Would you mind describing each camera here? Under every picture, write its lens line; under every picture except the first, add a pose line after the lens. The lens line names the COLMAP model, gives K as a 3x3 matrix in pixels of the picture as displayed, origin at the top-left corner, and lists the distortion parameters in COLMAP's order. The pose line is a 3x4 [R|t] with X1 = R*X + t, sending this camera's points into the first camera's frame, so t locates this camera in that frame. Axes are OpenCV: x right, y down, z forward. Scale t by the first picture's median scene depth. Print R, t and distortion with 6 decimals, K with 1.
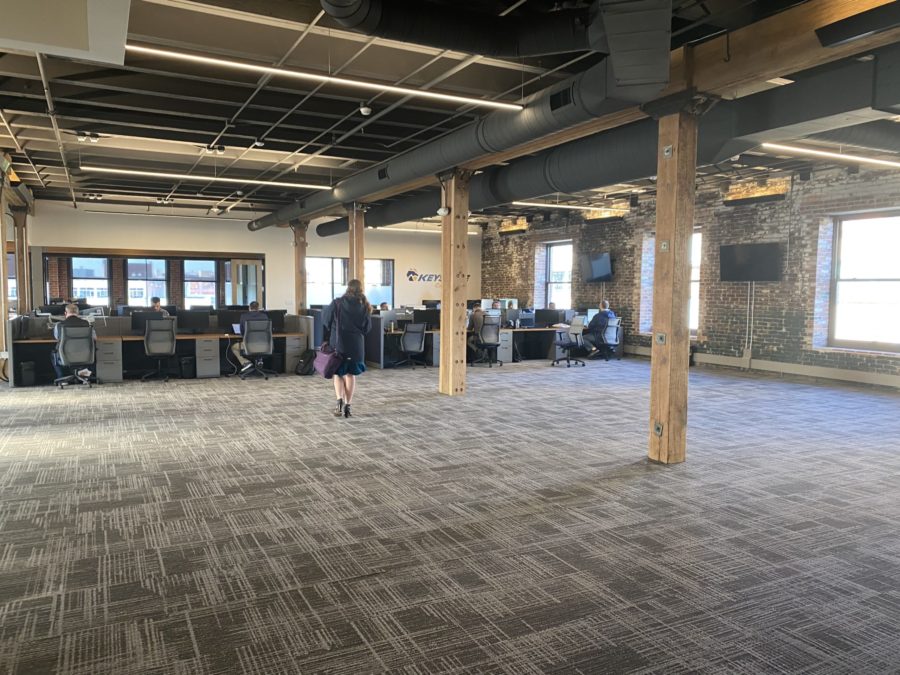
lens RADIAL K [[672.8, 0, 447.9], [0, 672.8, 336.6], [0, 0, 1]] dist [-0.000430, 0.003066]
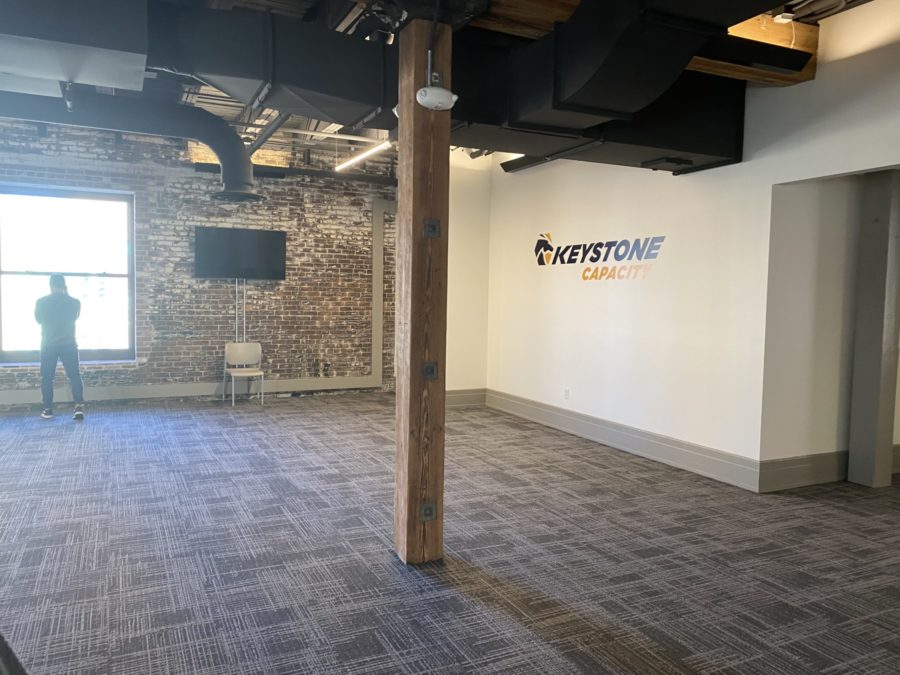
lens RADIAL K [[672.8, 0, 448.5], [0, 672.8, 337.5], [0, 0, 1]] dist [-0.000430, 0.003066]
pose [[0.015597, -0.069775, 0.997441, -1.425906], [0.064178, 0.995575, 0.068641, -0.036689], [-0.997817, 0.062943, 0.020006, 0.525736]]
